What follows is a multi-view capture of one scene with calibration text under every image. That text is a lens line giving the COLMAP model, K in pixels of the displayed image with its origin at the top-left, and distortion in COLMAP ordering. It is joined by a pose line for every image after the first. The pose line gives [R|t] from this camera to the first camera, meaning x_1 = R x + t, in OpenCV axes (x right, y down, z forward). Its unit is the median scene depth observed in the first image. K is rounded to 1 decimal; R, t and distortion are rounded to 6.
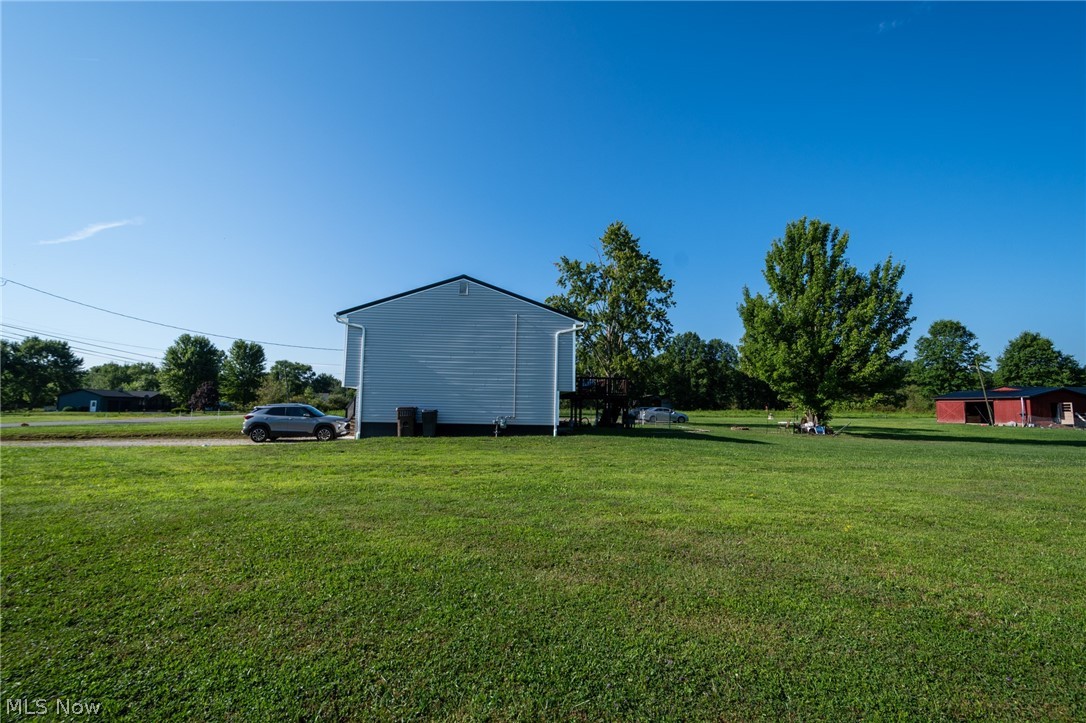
lens RADIAL K [[473.0, 0, 544.2], [0, 473.0, 358.9], [0, 0, 1]] dist [0.013989, -0.001769]
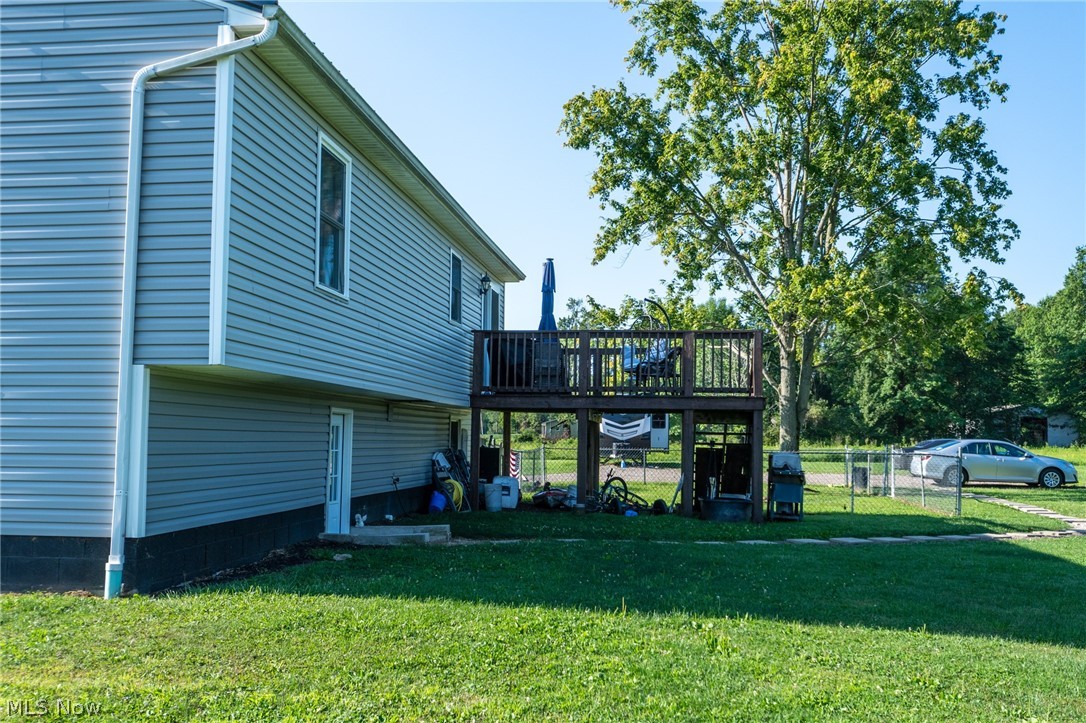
lens RADIAL K [[1092.8, 0, 540.1], [0, 1092.8, 362.9], [0, 0, 1]] dist [0.020811, 0.000000]
pose [[0.978622, -0.021156, -0.204576, 0.125482], [0.027886, 0.999159, 0.030071, 0.025242], [0.203767, -0.035133, 0.978389, 0.255268]]
